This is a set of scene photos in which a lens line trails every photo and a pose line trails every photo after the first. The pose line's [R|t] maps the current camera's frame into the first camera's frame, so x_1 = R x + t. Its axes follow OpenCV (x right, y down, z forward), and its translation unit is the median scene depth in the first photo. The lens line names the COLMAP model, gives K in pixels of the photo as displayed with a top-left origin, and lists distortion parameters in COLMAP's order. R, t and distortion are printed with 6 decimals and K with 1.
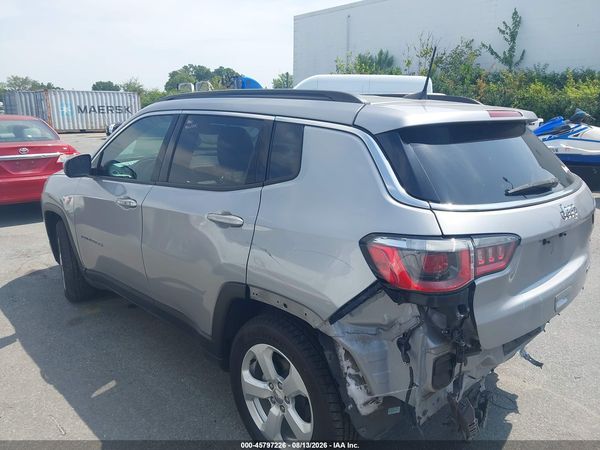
lens RADIAL K [[472.5, 0, 290.3], [0, 472.5, 220.8], [0, 0, 1]] dist [0.040978, -0.058472]
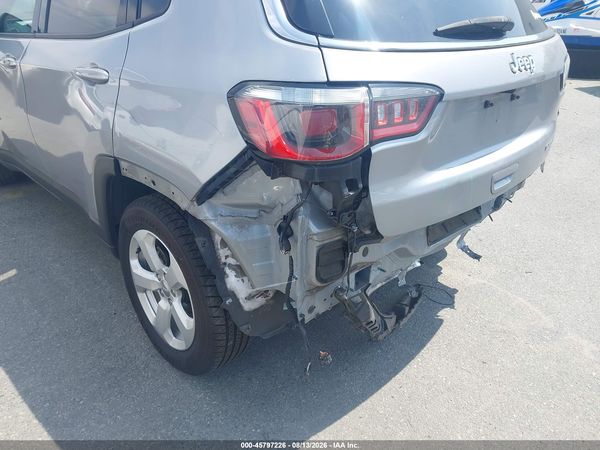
lens RADIAL K [[472.5, 0, 293.8], [0, 472.5, 230.3], [0, 0, 1]] dist [0.040978, -0.058472]
pose [[0.999896, 0.012697, 0.006848, 0.205997], [-0.013948, 0.972094, 0.234176, 0.062741], [-0.003683, -0.234248, 0.972170, 0.189932]]
